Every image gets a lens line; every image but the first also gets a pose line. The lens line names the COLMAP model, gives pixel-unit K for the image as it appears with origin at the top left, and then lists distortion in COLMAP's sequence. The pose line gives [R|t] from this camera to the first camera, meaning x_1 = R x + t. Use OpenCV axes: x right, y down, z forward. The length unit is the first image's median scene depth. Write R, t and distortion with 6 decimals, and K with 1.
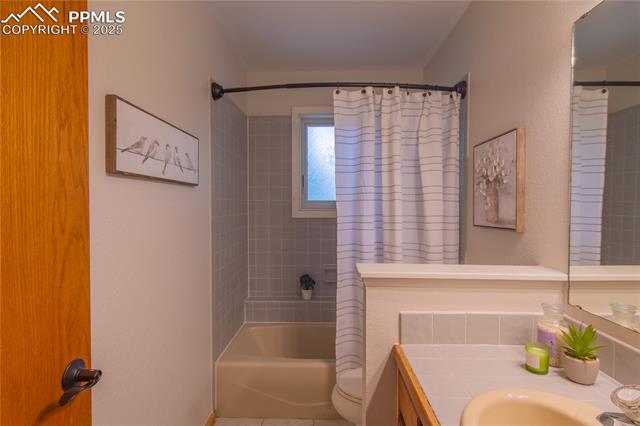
lens RADIAL K [[345.0, 0, 320.0], [0, 345.0, 211.9], [0, 0, 1]] dist [-0.011239, 0.005544]
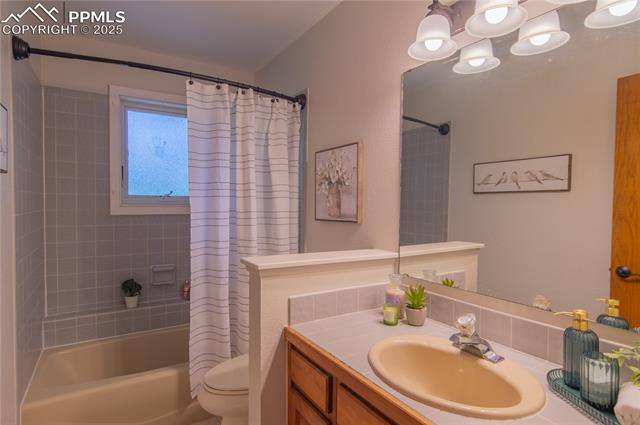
lens RADIAL K [[345.0, 0, 317.7], [0, 345.0, 212.1], [0, 0, 1]] dist [-0.011239, 0.005544]
pose [[0.833704, -0.007016, 0.552167, -0.184709], [0.000416, 0.999927, 0.012077, -0.000411], [-0.552212, -0.009840, 0.833646, 0.008238]]
